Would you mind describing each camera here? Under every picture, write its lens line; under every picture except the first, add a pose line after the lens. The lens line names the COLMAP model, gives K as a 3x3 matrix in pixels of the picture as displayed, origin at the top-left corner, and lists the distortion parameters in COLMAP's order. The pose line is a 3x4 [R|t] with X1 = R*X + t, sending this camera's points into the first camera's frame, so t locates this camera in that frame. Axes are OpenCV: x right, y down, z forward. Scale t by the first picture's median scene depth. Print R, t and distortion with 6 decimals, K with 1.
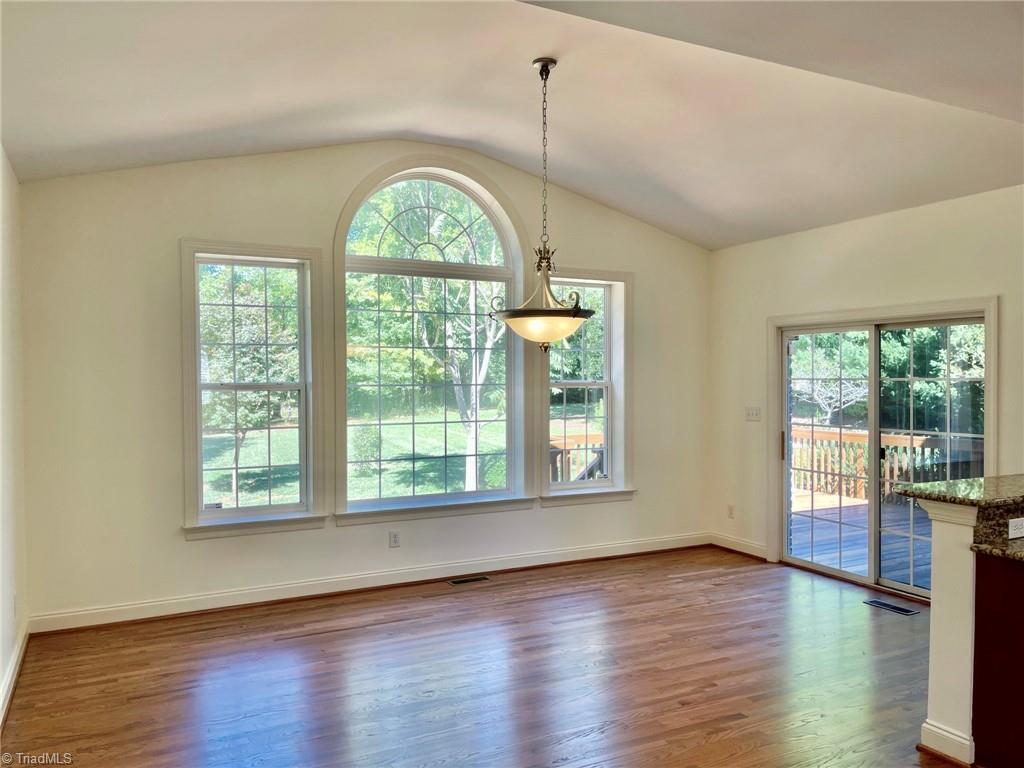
lens RADIAL K [[774.4, 0, 507.8], [0, 774.4, 386.1], [0, 0, 1]] dist [0.055507, -0.063758]
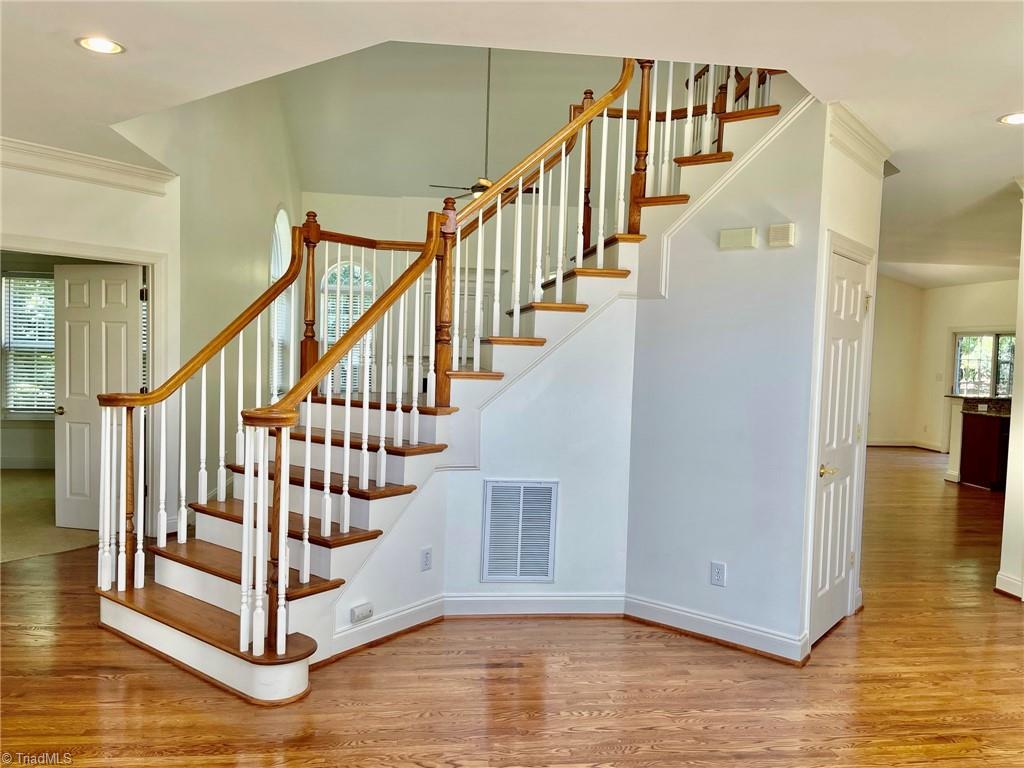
lens RADIAL K [[774.4, 0, 508.8], [0, 774.4, 385.6], [0, 0, 1]] dist [0.055507, -0.063758]
pose [[0.938149, 0.050458, -0.342535, -0.022115], [-0.038839, 0.998416, 0.040701, 0.023418], [0.344046, -0.024880, 0.938623, -1.394278]]
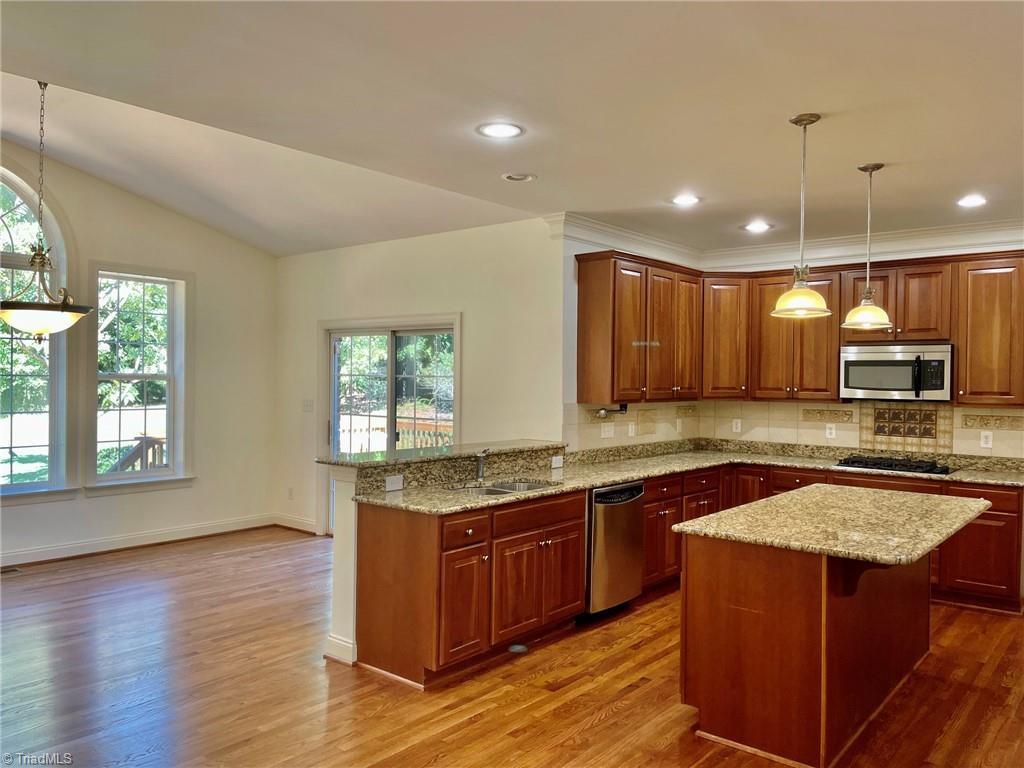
lens RADIAL K [[774.4, 0, 509.7], [0, 774.4, 384.2], [0, 0, 1]] dist [0.055507, -0.063758]
pose [[0.921903, 0.010780, 0.387270, 0.174323], [-0.010344, 0.999941, -0.003210, 0.006453], [-0.387282, -0.001047, 0.921961, -0.179953]]
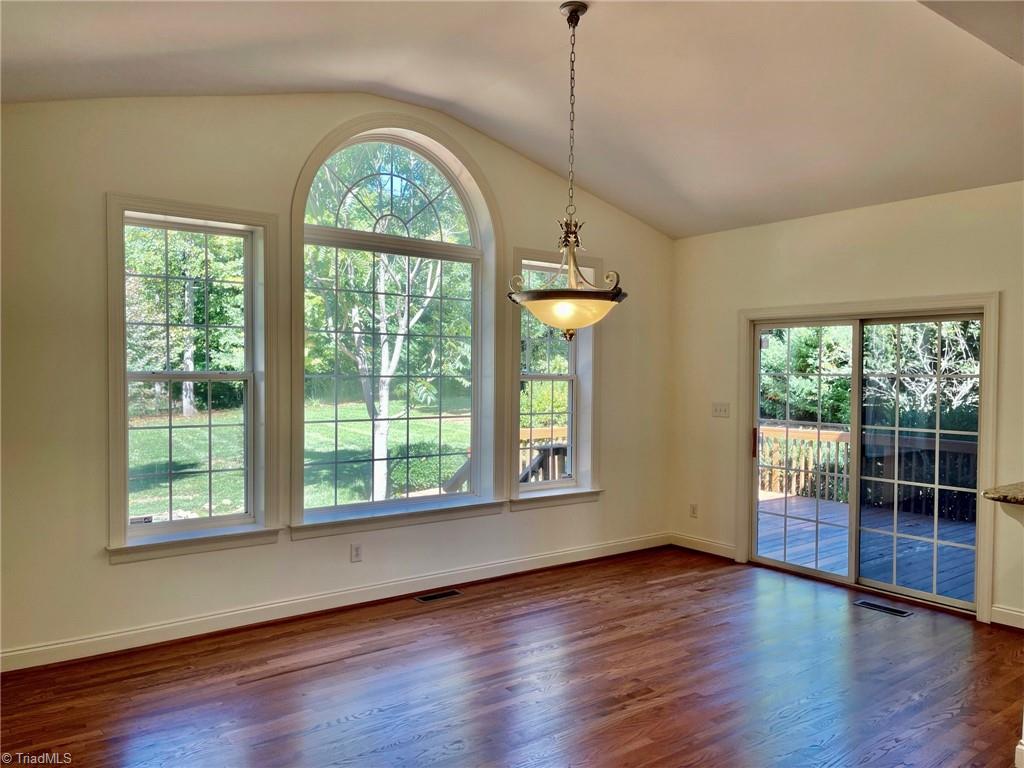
lens RADIAL K [[774.4, 0, 508.6], [0, 774.4, 385.4], [0, 0, 1]] dist [0.055507, -0.063758]
pose [[0.984514, 0.008724, 0.175088, -0.133908], [-0.010071, 0.999926, 0.006808, 0.001803], [-0.175015, -0.008466, 0.984529, 0.113980]]
